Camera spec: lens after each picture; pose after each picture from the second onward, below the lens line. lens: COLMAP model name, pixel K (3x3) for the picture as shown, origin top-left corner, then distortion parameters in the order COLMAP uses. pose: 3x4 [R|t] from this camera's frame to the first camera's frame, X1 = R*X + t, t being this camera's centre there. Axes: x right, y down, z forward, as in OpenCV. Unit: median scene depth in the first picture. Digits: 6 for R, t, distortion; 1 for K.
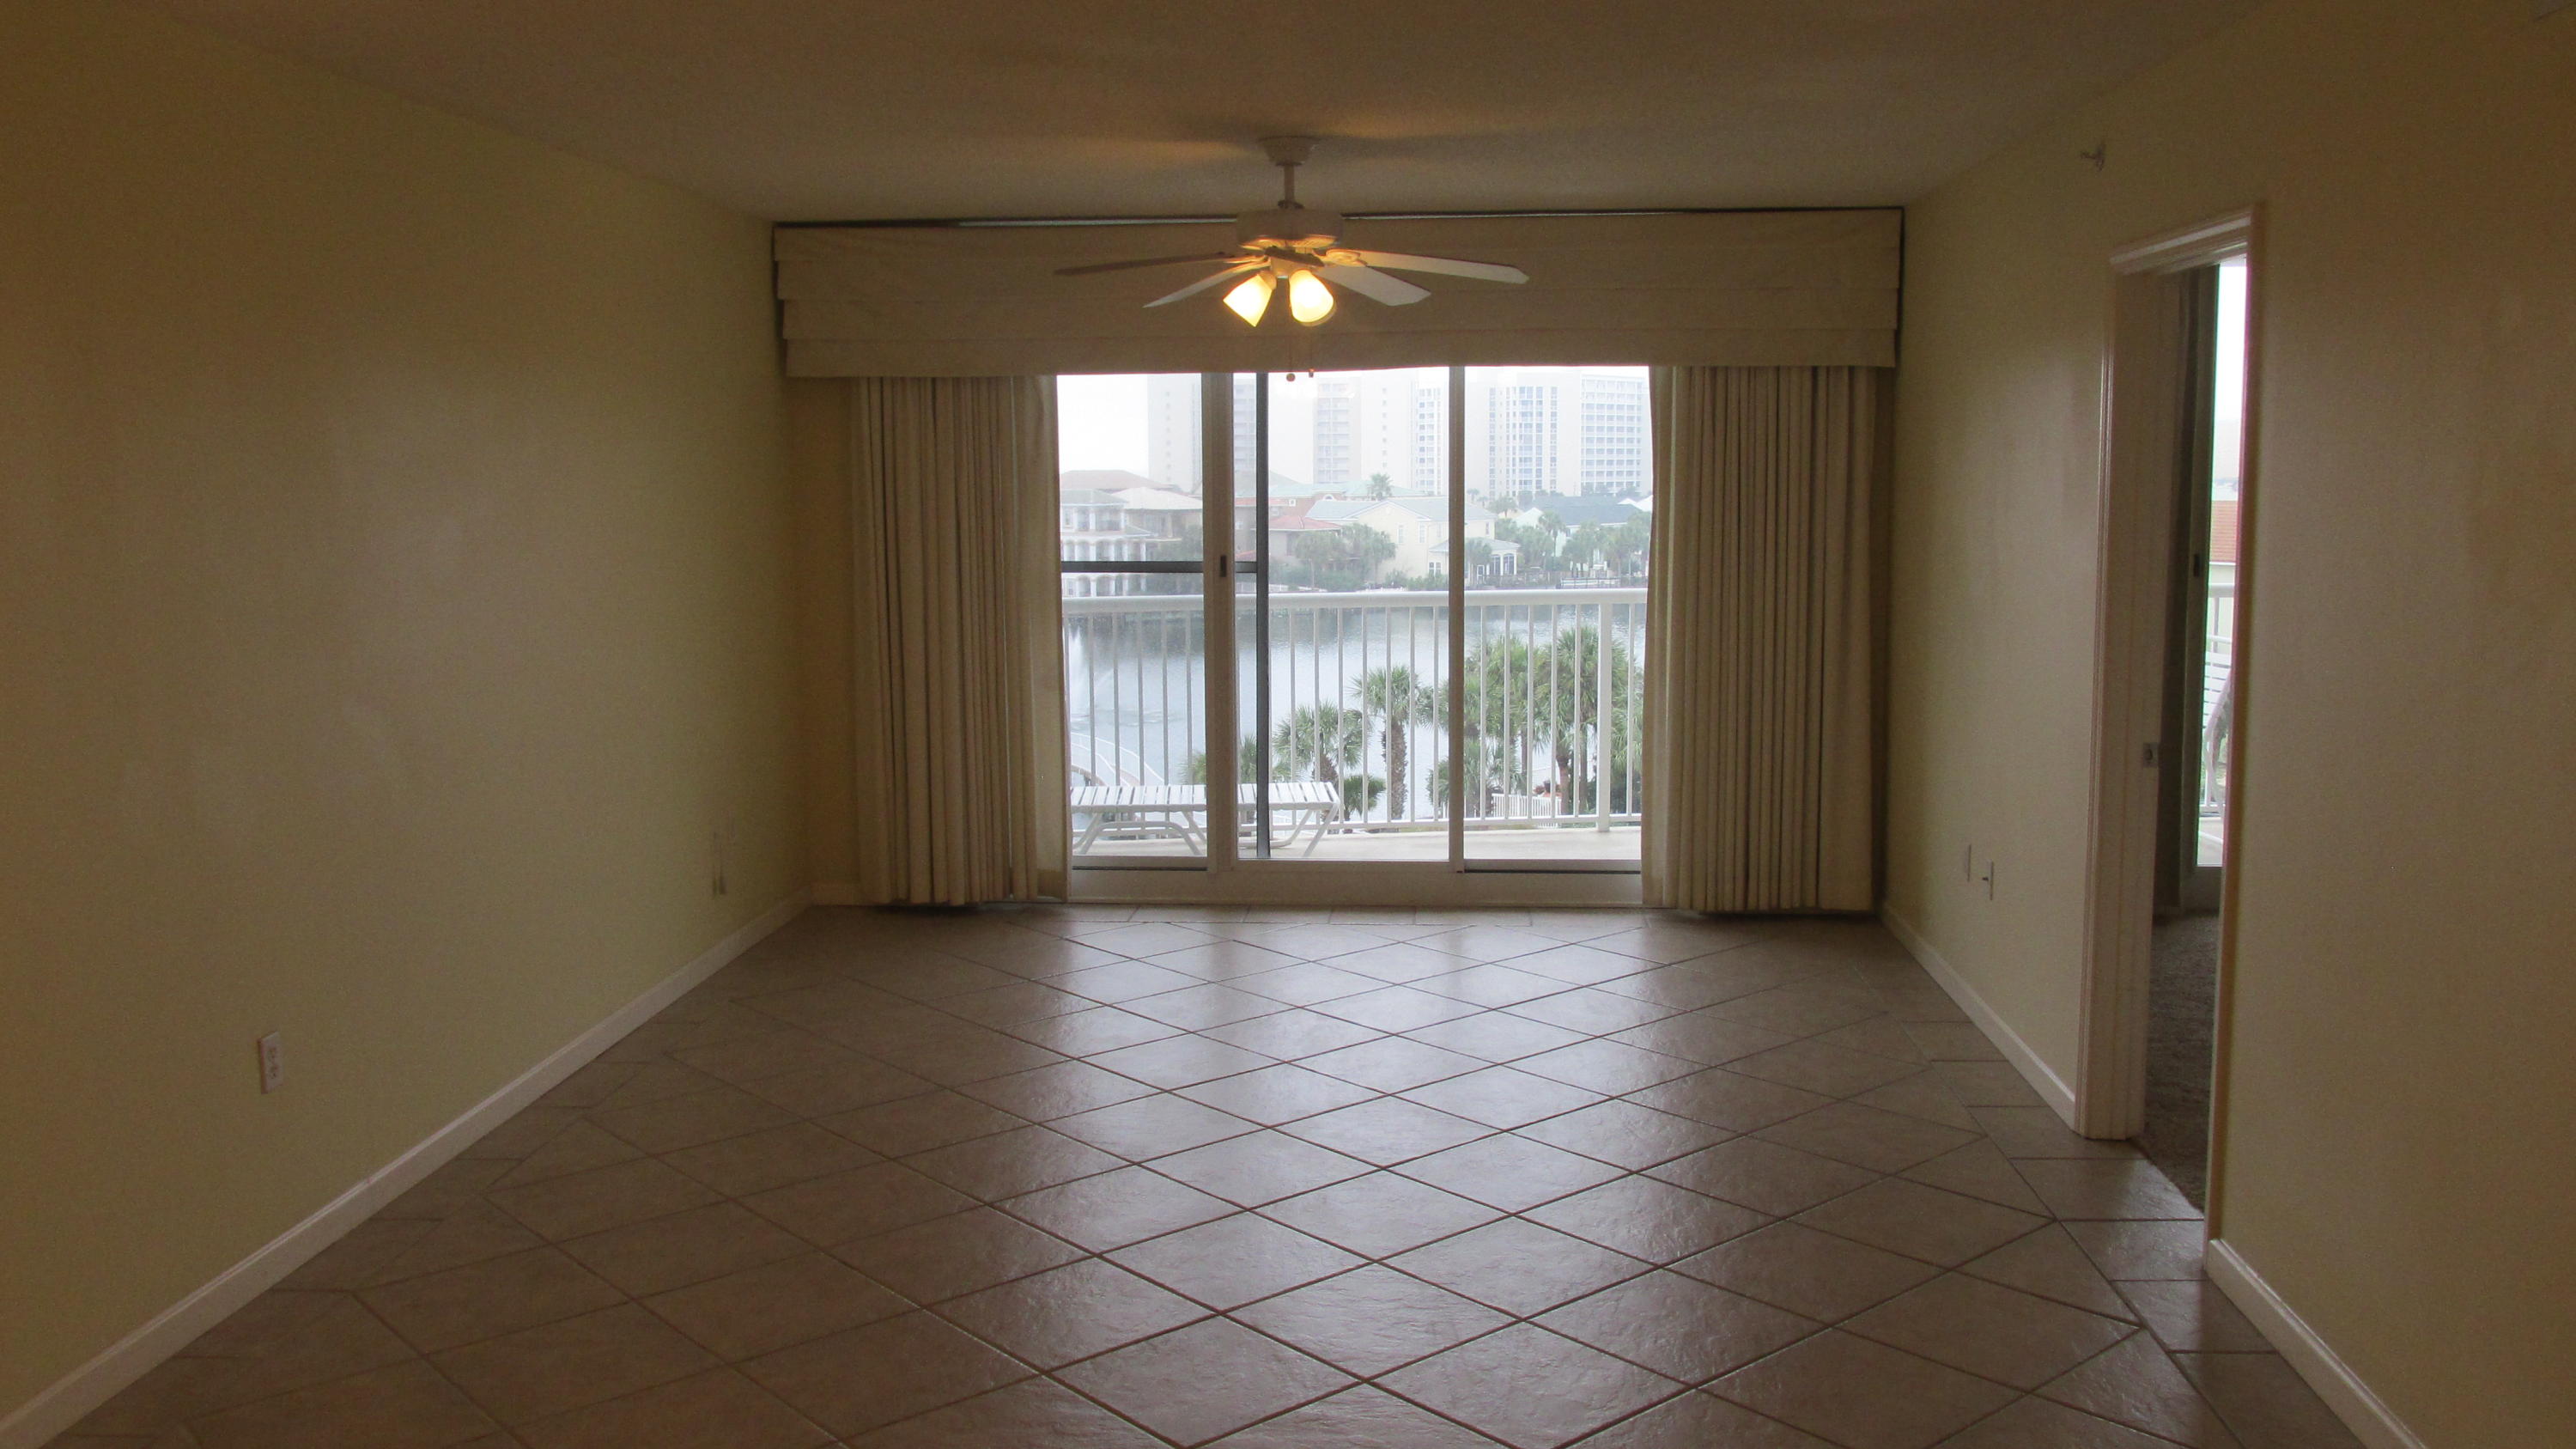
lens RADIAL K [[2160.4, 0, 1288.0], [0, 2160.4, 724.5], [0, 0, 1]] dist [-0.023309, 0.004199]
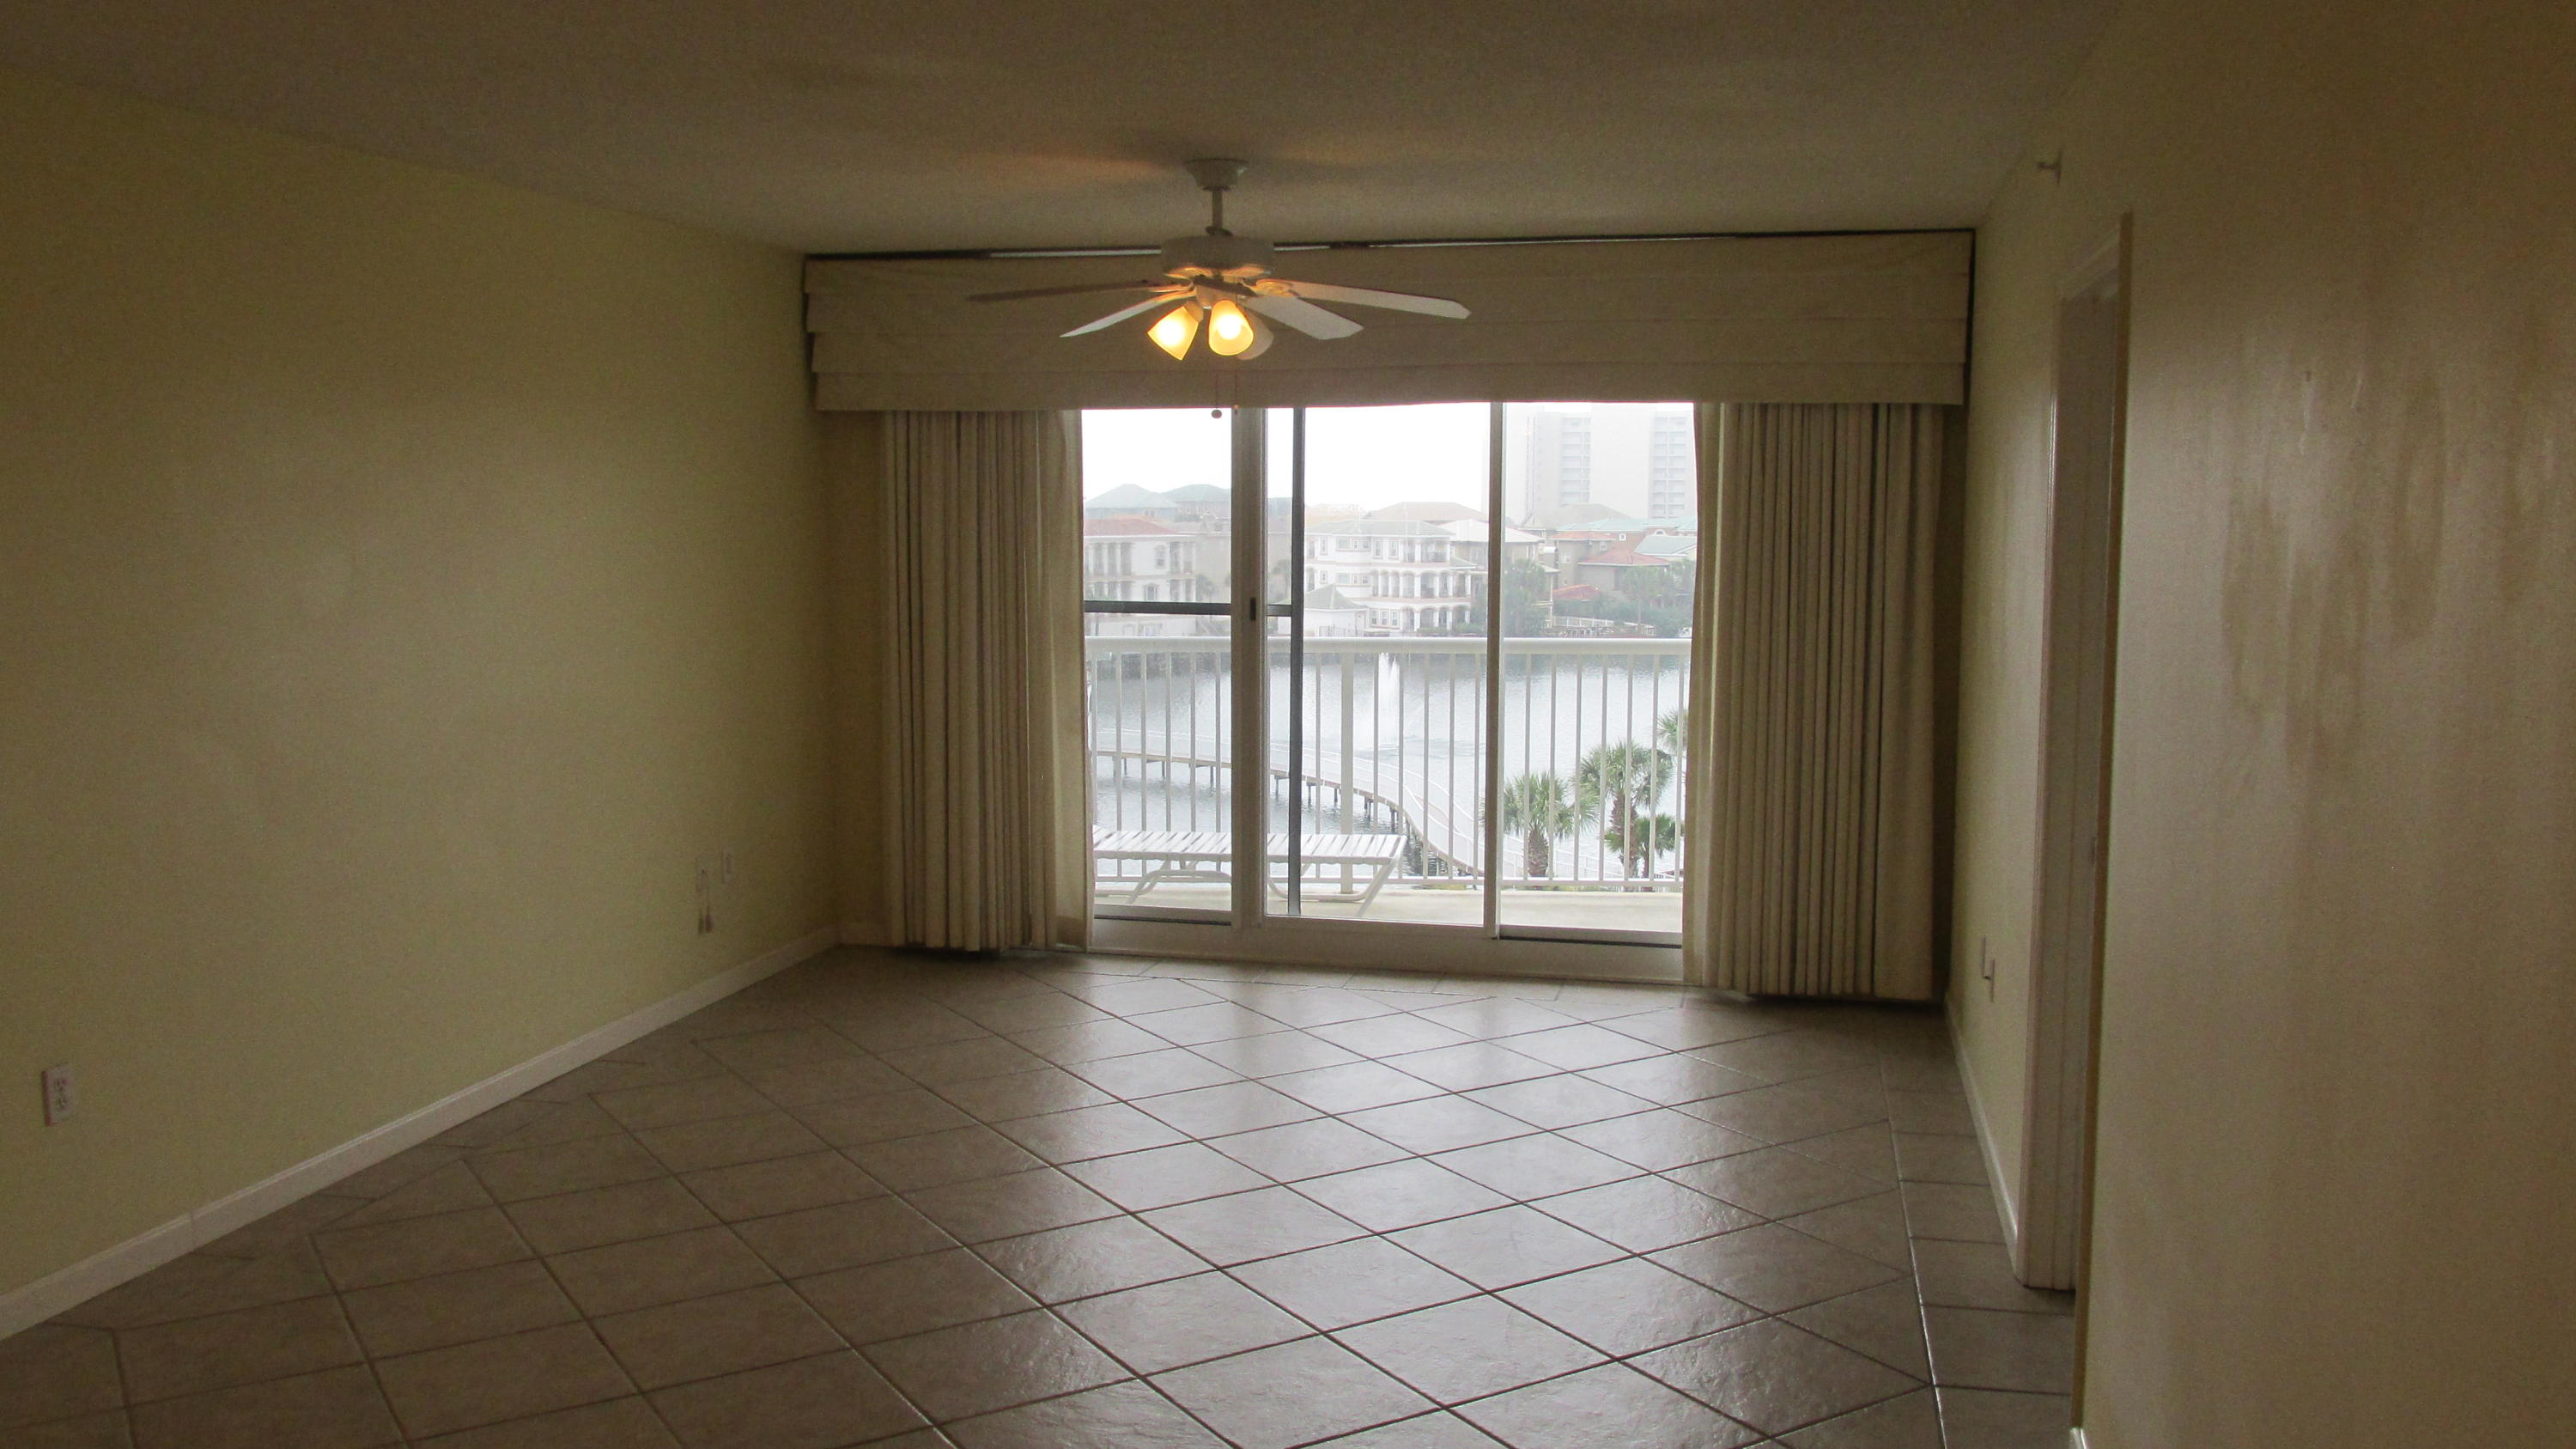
lens RADIAL K [[2154.5, 0, 1288.0], [0, 2154.5, 724.5], [0, 0, 1]] dist [-0.023638, 0.005826]
pose [[0.987517, 0.027234, -0.155142, 0.139284], [-0.029446, 0.999495, -0.011978, -0.011351], [0.154737, 0.016397, 0.987820, 0.059951]]
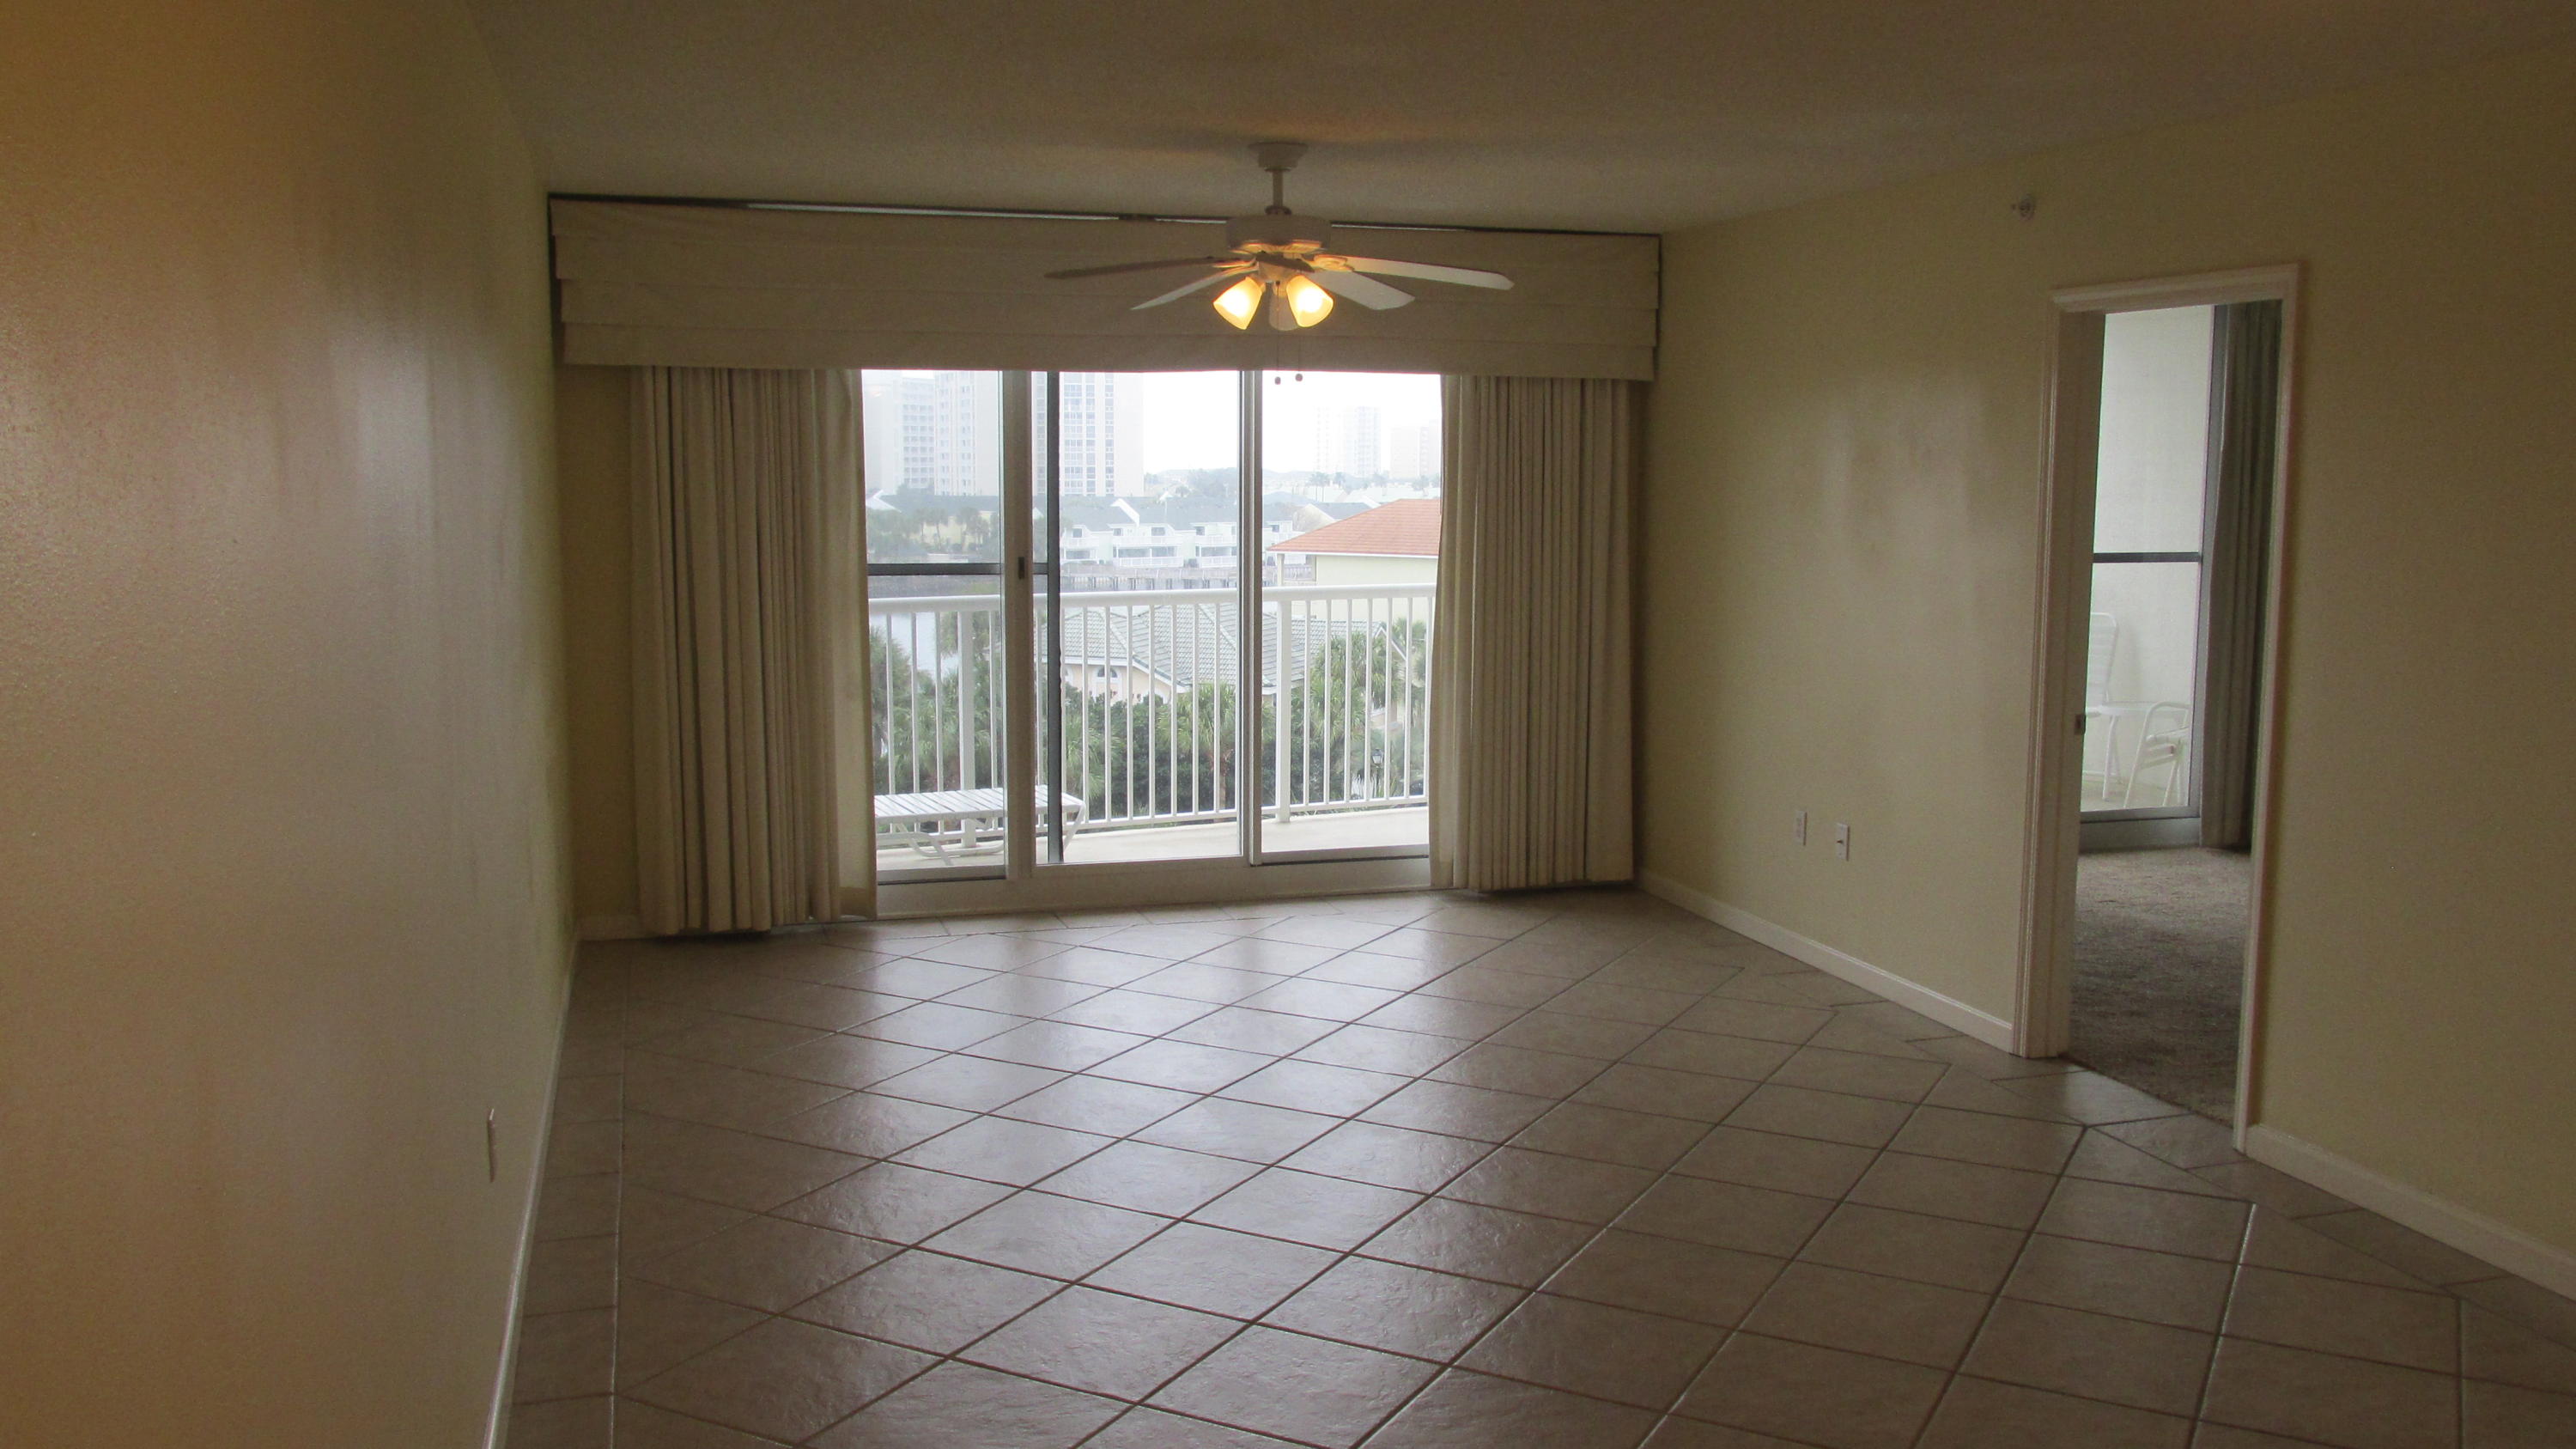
lens RADIAL K [[2160.4, 0, 1288.0], [0, 2160.4, 724.5], [0, 0, 1]] dist [-0.023309, 0.004199]
pose [[0.934596, -0.032881, 0.354187, -0.274664], [0.032789, 0.999443, 0.006262, -0.004451], [-0.354195, 0.005762, 0.935154, 0.041396]]
